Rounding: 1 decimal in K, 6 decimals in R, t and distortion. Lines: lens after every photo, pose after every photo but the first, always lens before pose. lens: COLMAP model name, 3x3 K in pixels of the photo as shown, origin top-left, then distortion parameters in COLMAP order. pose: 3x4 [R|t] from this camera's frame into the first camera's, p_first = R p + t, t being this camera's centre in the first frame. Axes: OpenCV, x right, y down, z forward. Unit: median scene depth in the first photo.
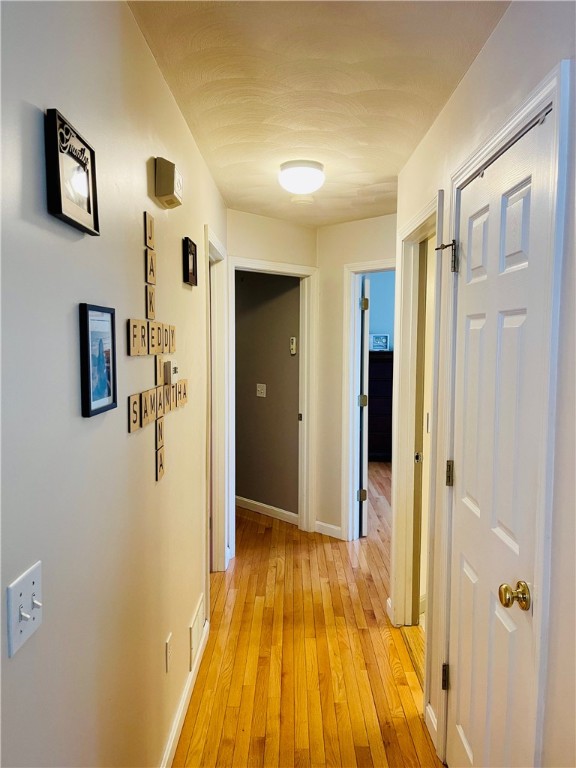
lens RADIAL K [[582.3, 0, 288.0], [0, 582.3, 384.0], [0, 0, 1]] dist [0.028965, -0.006090]
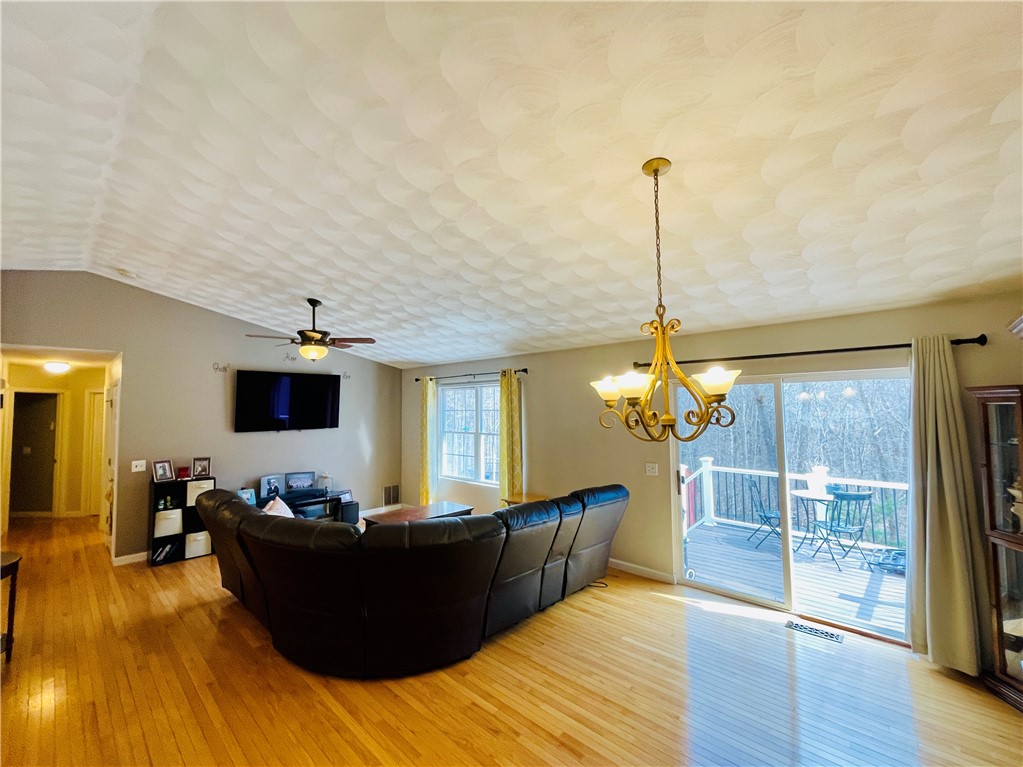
lens RADIAL K [[417.5, 0, 505.5], [0, 417.5, 386.2], [0, 0, 1]] dist [-0.002205, 0.000003]
pose [[0.678796, 0.024036, 0.733934, 0.014580], [0.073575, 0.992209, -0.100541, 0.058113], [-0.730632, 0.122246, 0.671739, -1.207197]]
